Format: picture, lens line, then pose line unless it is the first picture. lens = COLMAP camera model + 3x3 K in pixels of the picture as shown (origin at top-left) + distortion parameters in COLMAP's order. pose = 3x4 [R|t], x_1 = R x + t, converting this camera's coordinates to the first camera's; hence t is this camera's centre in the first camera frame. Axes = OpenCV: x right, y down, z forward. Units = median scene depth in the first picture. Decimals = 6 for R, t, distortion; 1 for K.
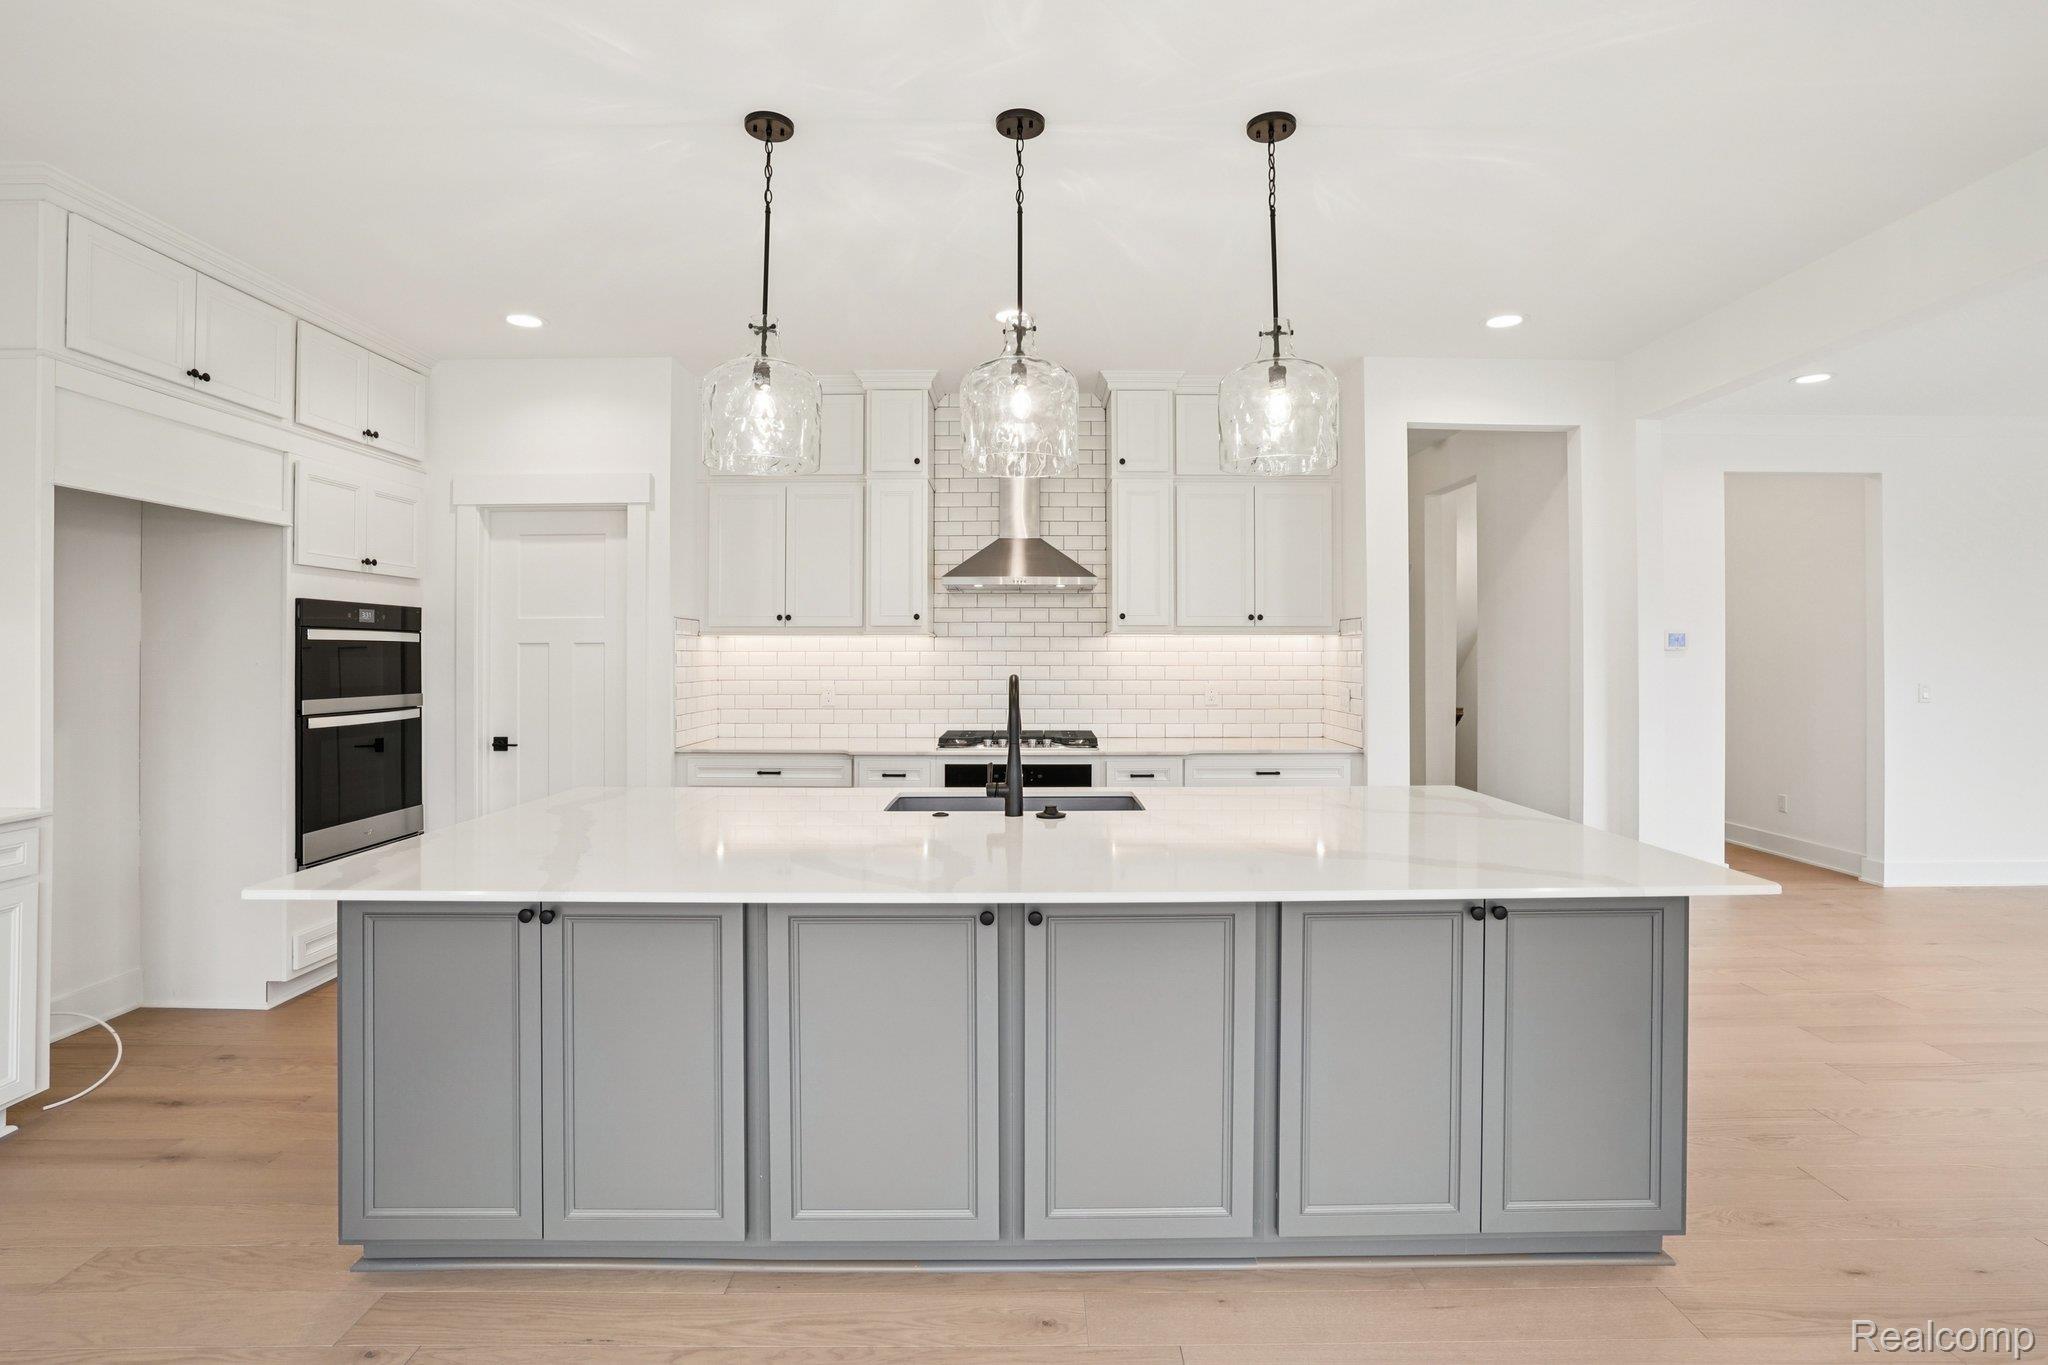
lens RADIAL K [[970.5, 0, 1018.1], [0, 970.5, 665.7], [0, 0, 1]] dist [-0.067473, 0.025315]
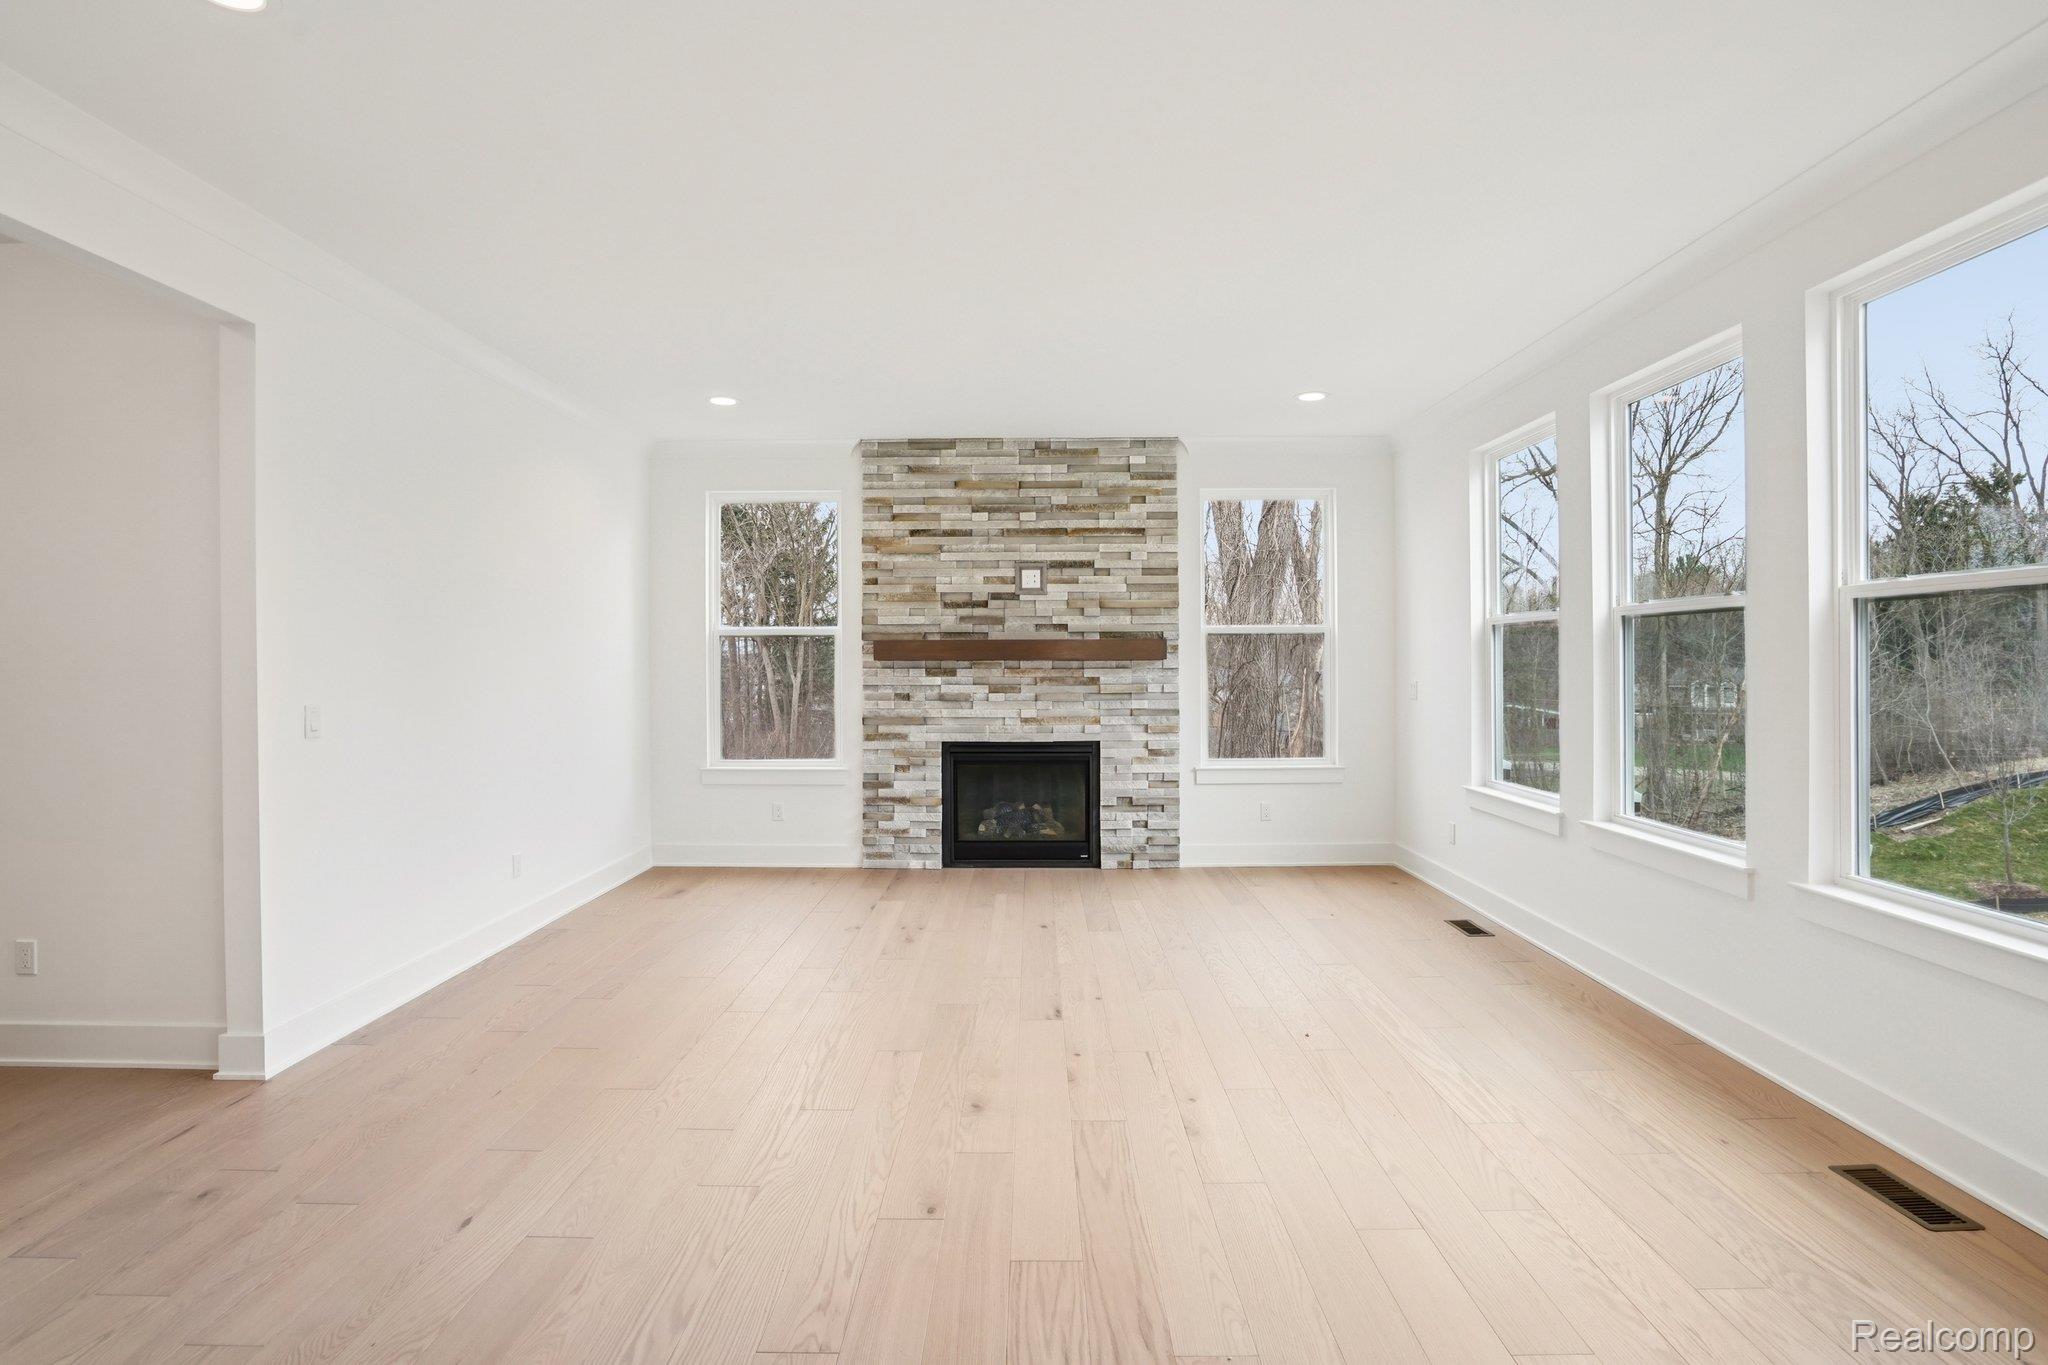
lens RADIAL K [[970.5, 0, 1018.1], [0, 970.5, 665.7], [0, 0, 1]] dist [-0.067473, 0.025315]
pose [[0.029544, -0.003646, 0.999557, 0.390744], [0.010552, 0.999939, 0.003336, -0.004205], [-0.999508, 0.010449, 0.029581, 0.534176]]
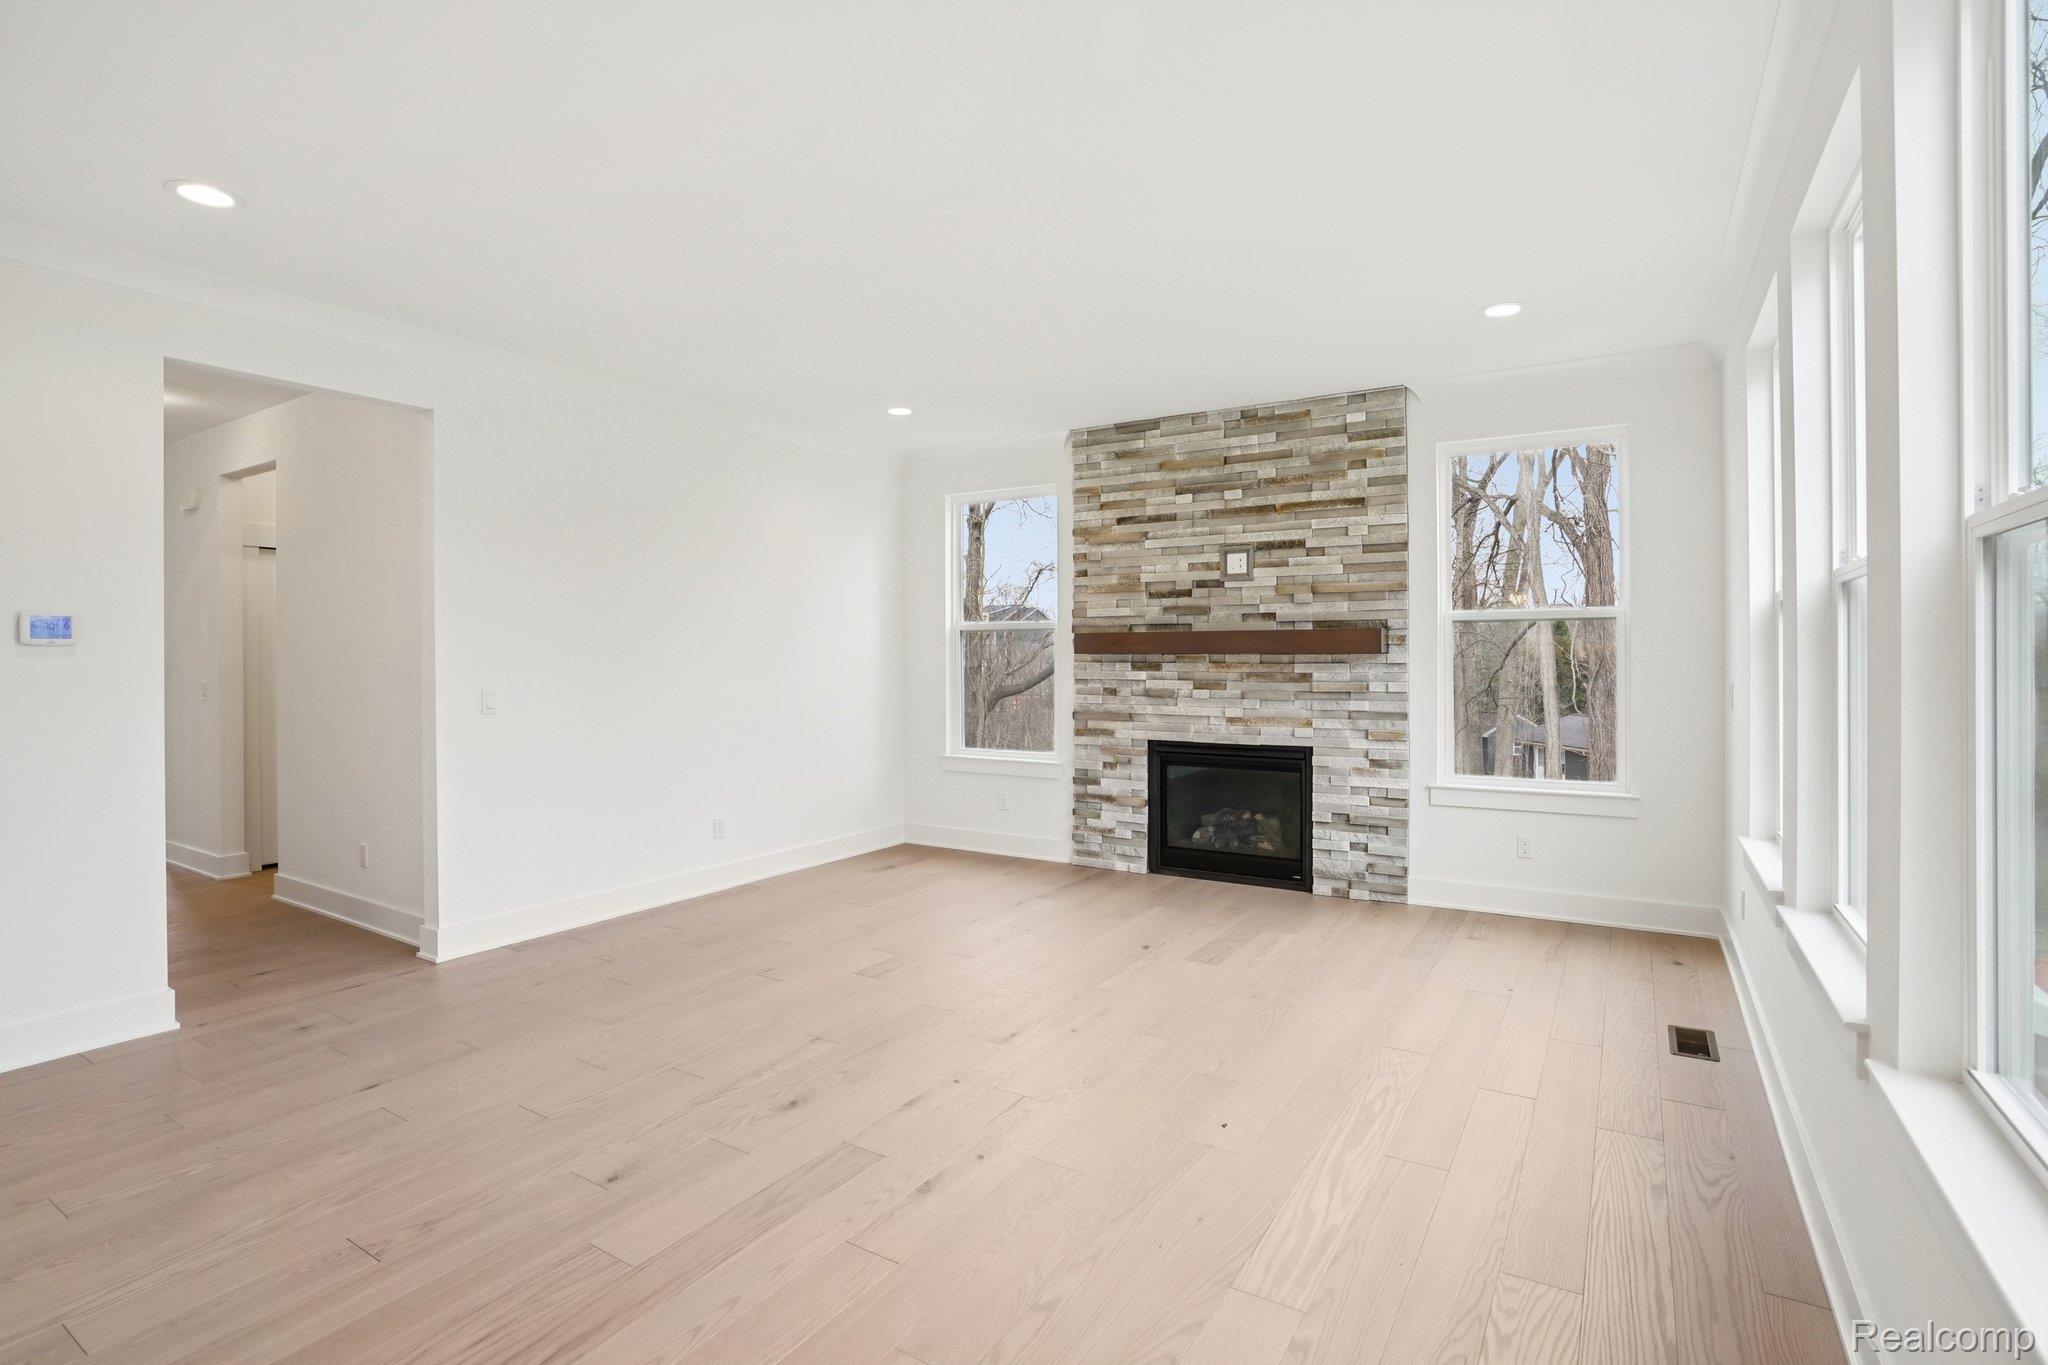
lens RADIAL K [[970.5, 0, 1018.1], [0, 970.5, 665.7], [0, 0, 1]] dist [-0.067473, 0.025315]
pose [[0.538554, -0.007906, 0.842554, 0.542407], [0.007816, 0.999960, 0.004386, -0.000331], [-0.842555, 0.004223, 0.538594, 0.196348]]
